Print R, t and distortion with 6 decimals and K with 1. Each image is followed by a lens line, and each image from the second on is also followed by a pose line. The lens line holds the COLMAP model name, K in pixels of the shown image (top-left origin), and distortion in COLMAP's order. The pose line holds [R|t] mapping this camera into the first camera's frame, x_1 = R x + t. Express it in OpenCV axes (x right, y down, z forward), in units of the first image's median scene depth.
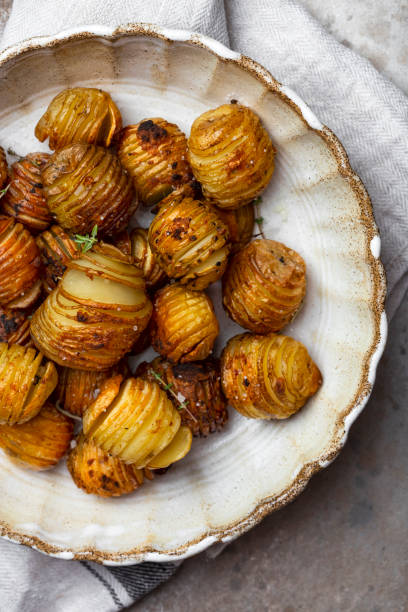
lens RADIAL K [[1818.4, 0, 204.1], [0, 1818.4, 303.0], [0, 0, 1]] dist [-0.079614, 0.000000]
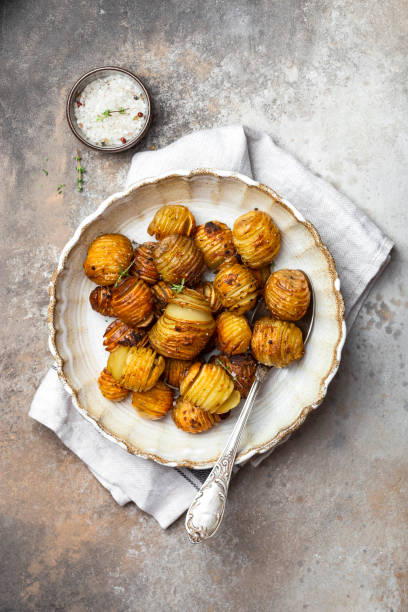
lens RADIAL K [[1818.4, 0, 204.3], [0, 1818.4, 307.5], [0, 0, 1]] dist [-0.079614, 0.000000]
pose [[0.999025, -0.038365, -0.021851, 0.000002], [0.036411, 0.995823, -0.083729, 0.136773], [0.024972, 0.082852, 0.996249, -0.800537]]
